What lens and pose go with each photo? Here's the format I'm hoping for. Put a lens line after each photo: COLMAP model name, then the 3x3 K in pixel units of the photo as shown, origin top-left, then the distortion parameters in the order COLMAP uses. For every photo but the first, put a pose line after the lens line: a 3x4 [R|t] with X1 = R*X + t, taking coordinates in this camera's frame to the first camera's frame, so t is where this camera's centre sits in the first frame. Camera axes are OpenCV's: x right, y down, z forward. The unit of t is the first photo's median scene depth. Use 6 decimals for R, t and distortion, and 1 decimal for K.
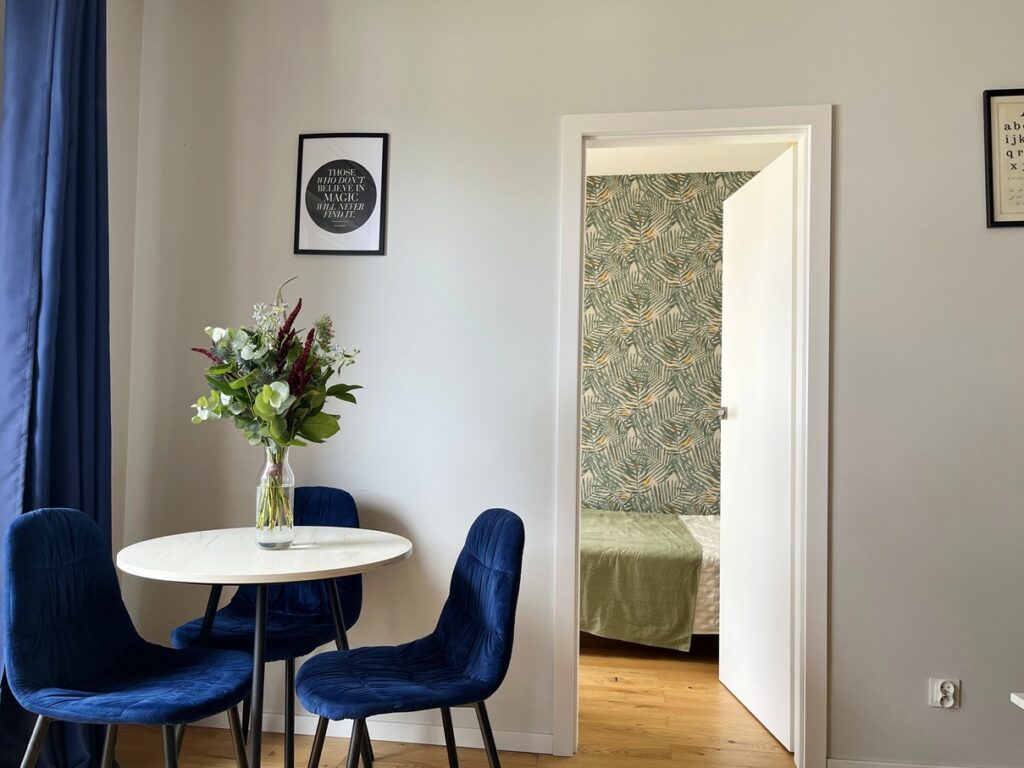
lens RADIAL K [[789.4, 0, 515.7], [0, 789.4, 386.1], [0, 0, 1]] dist [0.021234, -0.001762]
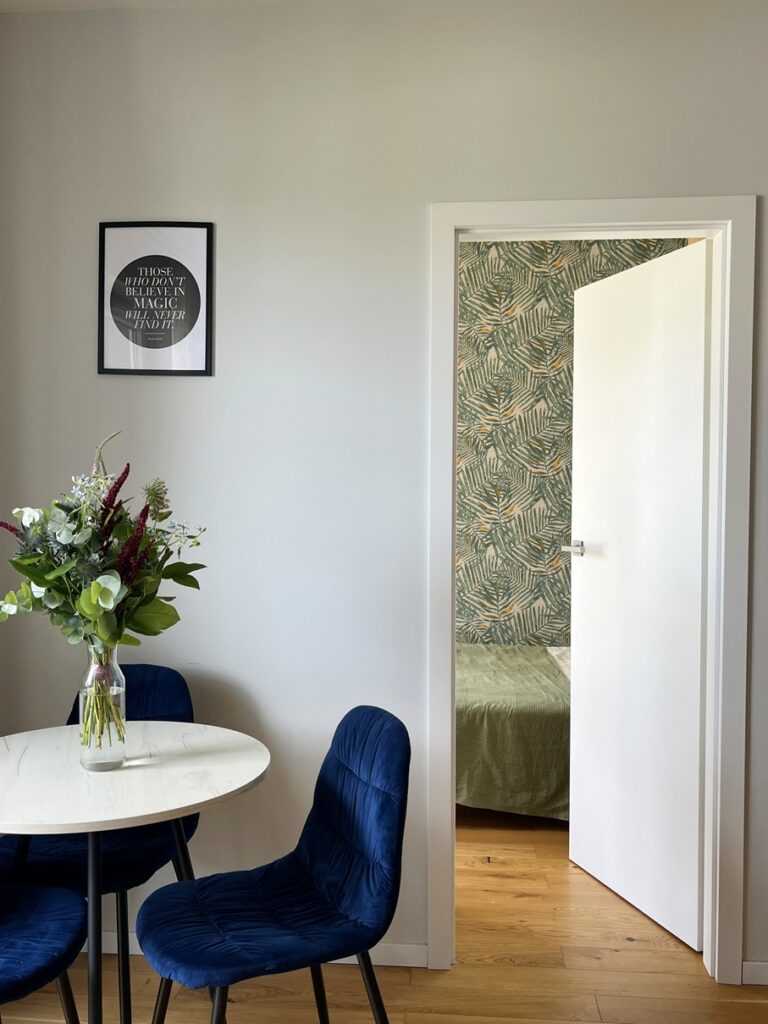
lens RADIAL K [[935.3, 0, 382.6], [0, 935.3, 512.5], [0, 0, 1]] dist [0.020475, 0.000000]
pose [[0.998056, -0.015837, 0.060280, -0.054363], [0.011976, 0.997886, 0.063875, -0.089422], [-0.061164, -0.063029, 0.996136, 0.024131]]
